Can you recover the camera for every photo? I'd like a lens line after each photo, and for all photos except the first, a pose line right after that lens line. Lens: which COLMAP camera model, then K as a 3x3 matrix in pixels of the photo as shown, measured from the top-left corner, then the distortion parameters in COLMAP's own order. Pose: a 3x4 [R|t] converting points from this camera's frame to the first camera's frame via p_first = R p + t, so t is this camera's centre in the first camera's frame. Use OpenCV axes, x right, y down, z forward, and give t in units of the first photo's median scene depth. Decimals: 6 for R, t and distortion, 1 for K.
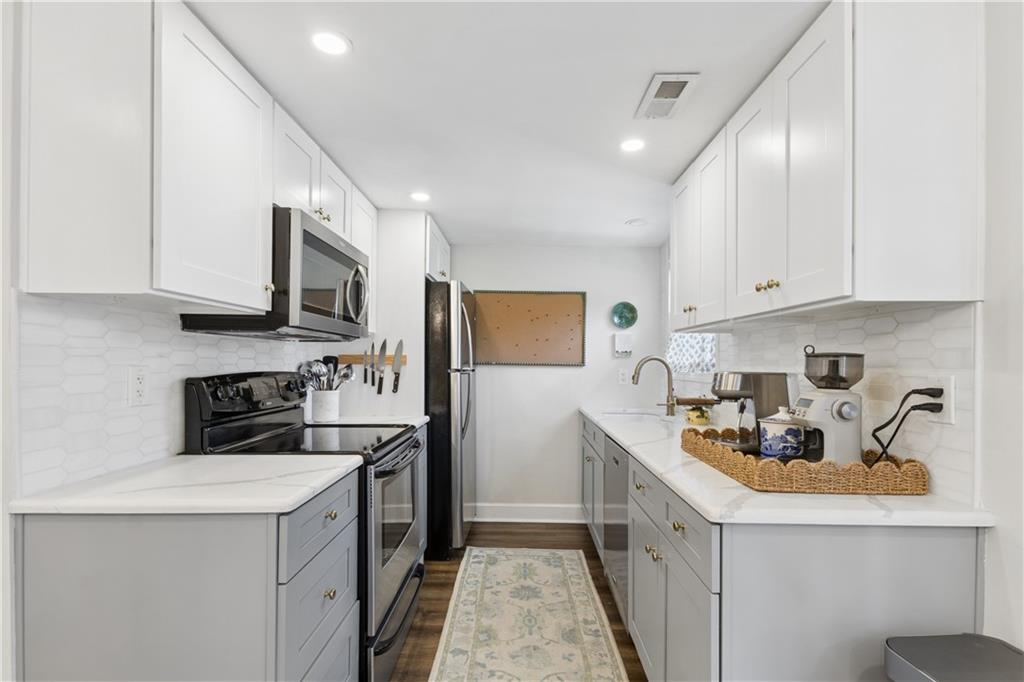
lens RADIAL K [[491.0, 0, 520.4], [0, 491.0, 358.4], [0, 0, 1]] dist [0.009800, -0.001660]
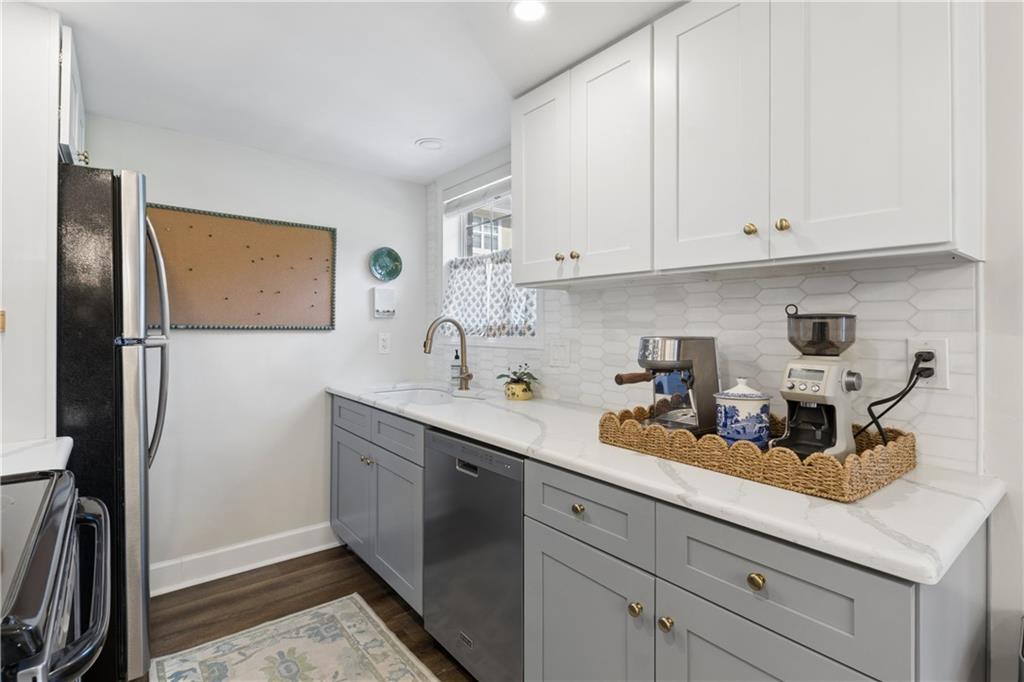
lens RADIAL K [[491.0, 0, 522.2], [0, 491.0, 319.3], [0, 0, 1]] dist [0.009800, -0.001660]
pose [[0.767991, 0.003508, 0.640451, -0.209120], [-0.002638, 0.999994, -0.002313, 0.001353], [-0.640455, 0.000087, 0.767996, 0.448616]]
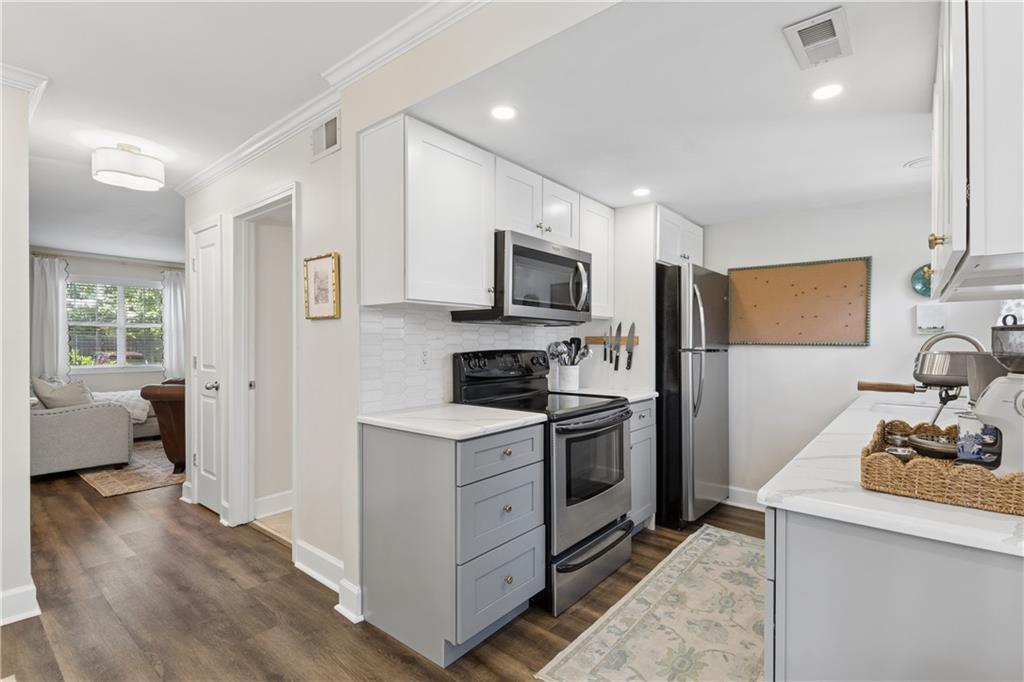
lens RADIAL K [[482.6, 0, 512.7], [0, 482.6, 344.8], [0, 0, 1]] dist [0.003652, 0.000121]
pose [[0.766158, -0.002915, -0.642645, 0.333410], [0.008861, 0.999943, 0.006028, 0.005348], [0.642591, -0.010313, 0.766140, -0.020448]]
